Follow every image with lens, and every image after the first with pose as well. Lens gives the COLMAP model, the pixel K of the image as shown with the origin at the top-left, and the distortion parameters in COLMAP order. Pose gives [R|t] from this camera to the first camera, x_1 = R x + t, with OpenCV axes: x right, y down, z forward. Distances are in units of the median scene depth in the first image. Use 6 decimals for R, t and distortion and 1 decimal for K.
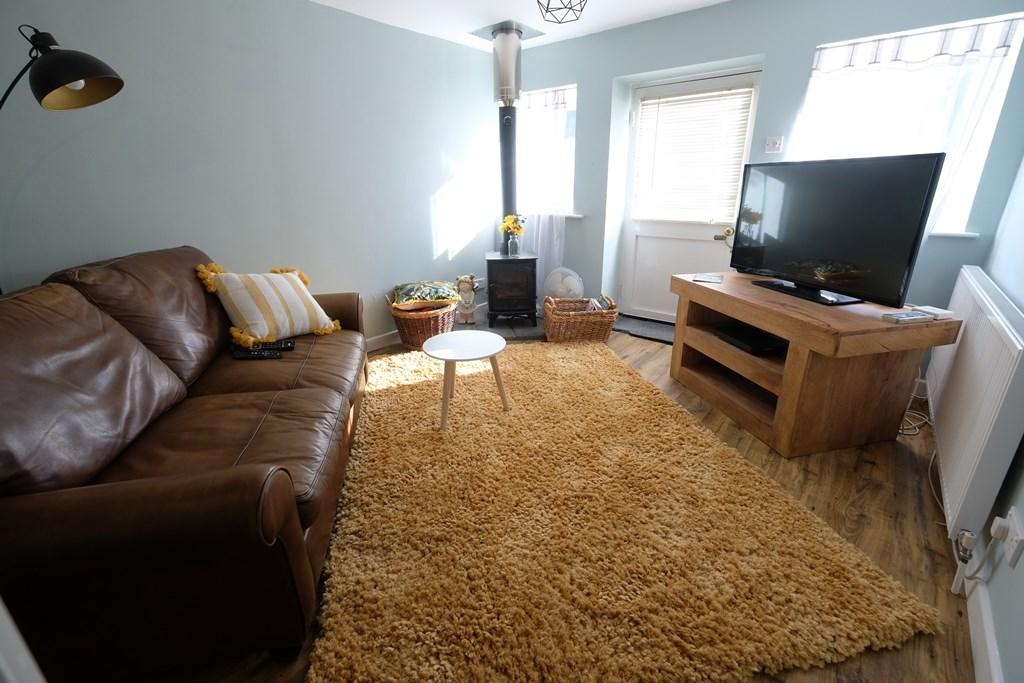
lens RADIAL K [[447.8, 0, 516.7], [0, 447.8, 341.5], [0, 0, 1]] dist [-0.001202, -0.000212]
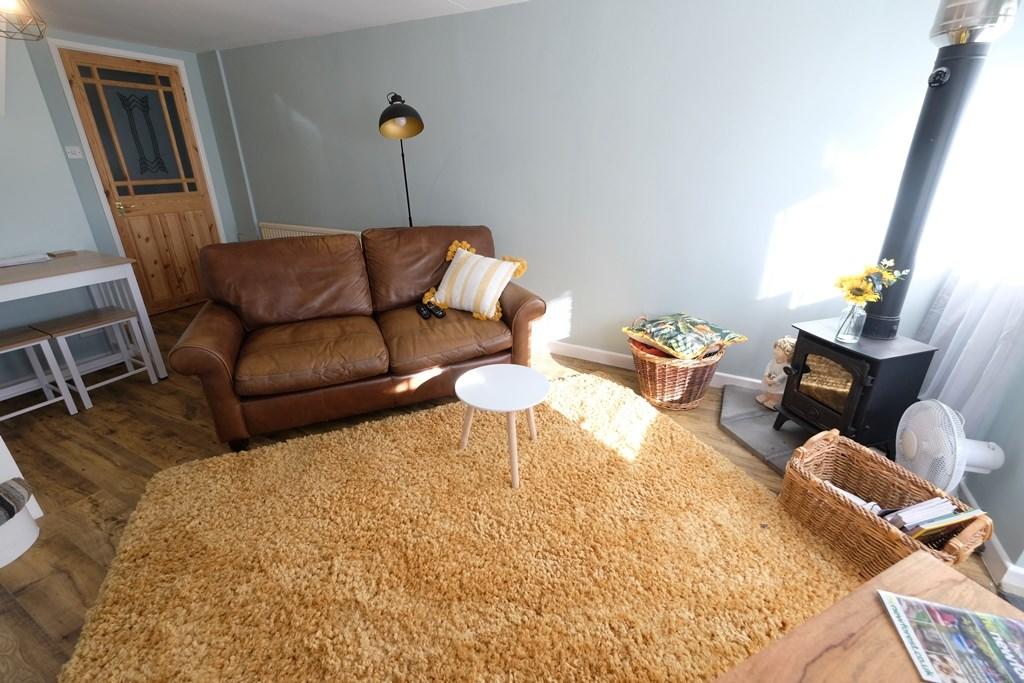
lens RADIAL K [[447.8, 0, 515.1], [0, 447.8, 339.7], [0, 0, 1]] dist [-0.001202, -0.000212]
pose [[0.181978, 0.380477, -0.906709, 0.493522], [-0.331478, 0.891869, 0.307721, -0.266127], [0.925746, 0.244556, 0.288420, 0.567813]]
